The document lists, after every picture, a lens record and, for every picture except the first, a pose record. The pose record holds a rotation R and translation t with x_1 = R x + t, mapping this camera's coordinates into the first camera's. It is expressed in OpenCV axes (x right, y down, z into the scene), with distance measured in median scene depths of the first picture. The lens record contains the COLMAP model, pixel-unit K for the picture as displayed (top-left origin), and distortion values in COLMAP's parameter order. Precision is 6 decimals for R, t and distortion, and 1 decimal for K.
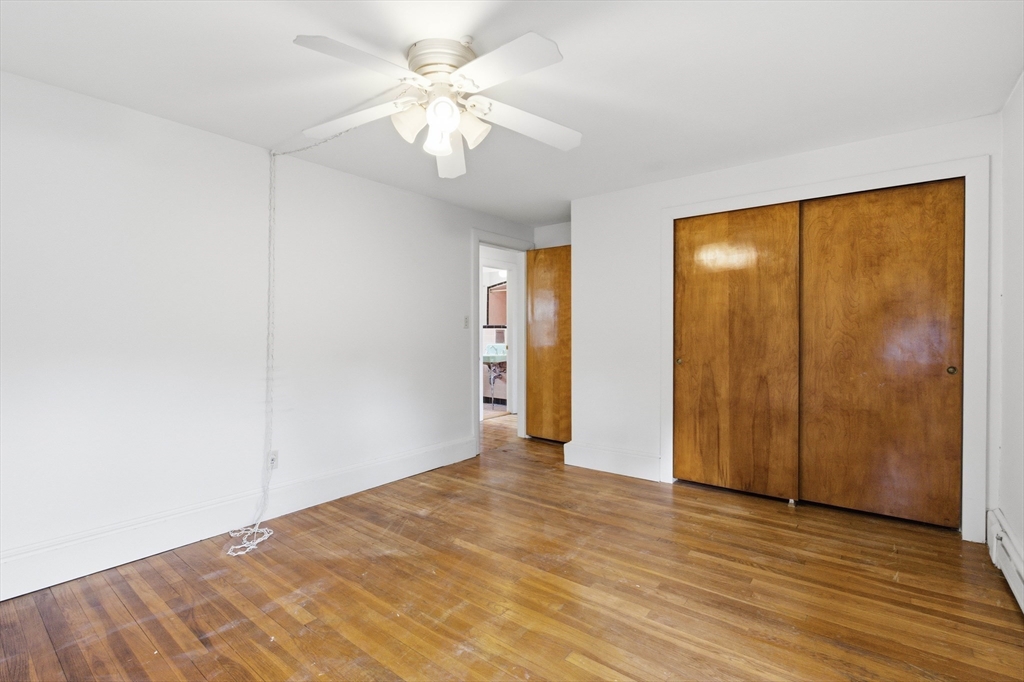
lens RADIAL K [[456.7, 0, 518.9], [0, 456.7, 336.3], [0, 0, 1]] dist [-0.003621, 0.004877]
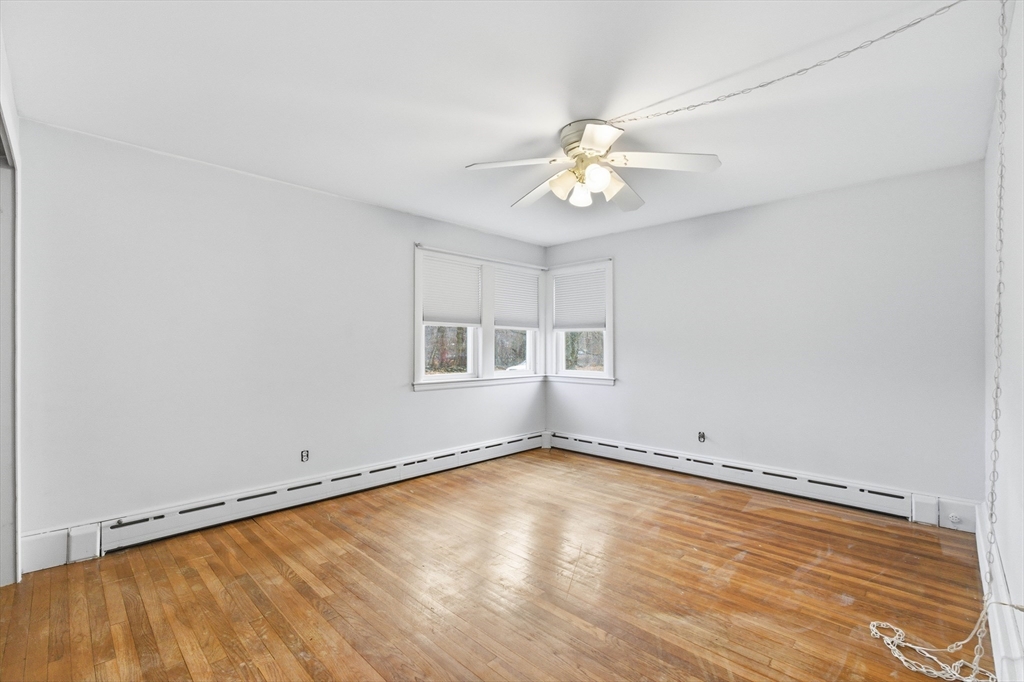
lens RADIAL K [[456.3, 0, 512.0], [0, 456.3, 341.0], [0, 0, 1]] dist [-0.001024, 0.000712]
pose [[-0.992775, 0.006432, 0.119821, -0.096255], [0.005682, 0.999962, -0.006600, -0.012406], [-0.119859, -0.005871, -0.992774, 1.978452]]
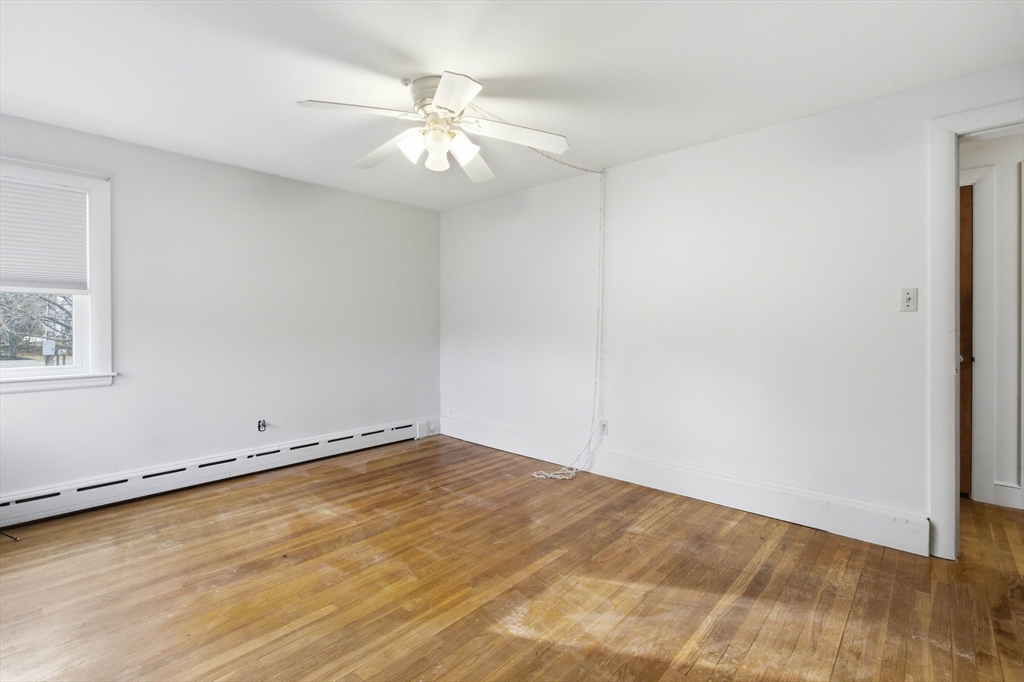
lens RADIAL K [[465.0, 0, 517.2], [0, 465.0, 320.0], [0, 0, 1]] dist [-0.000718, 0.000250]
pose [[-0.071932, -0.009070, -0.997368, 0.891967], [-0.002276, 0.999958, -0.008929, 0.005432], [0.997407, 0.001627, -0.071950, 1.115315]]
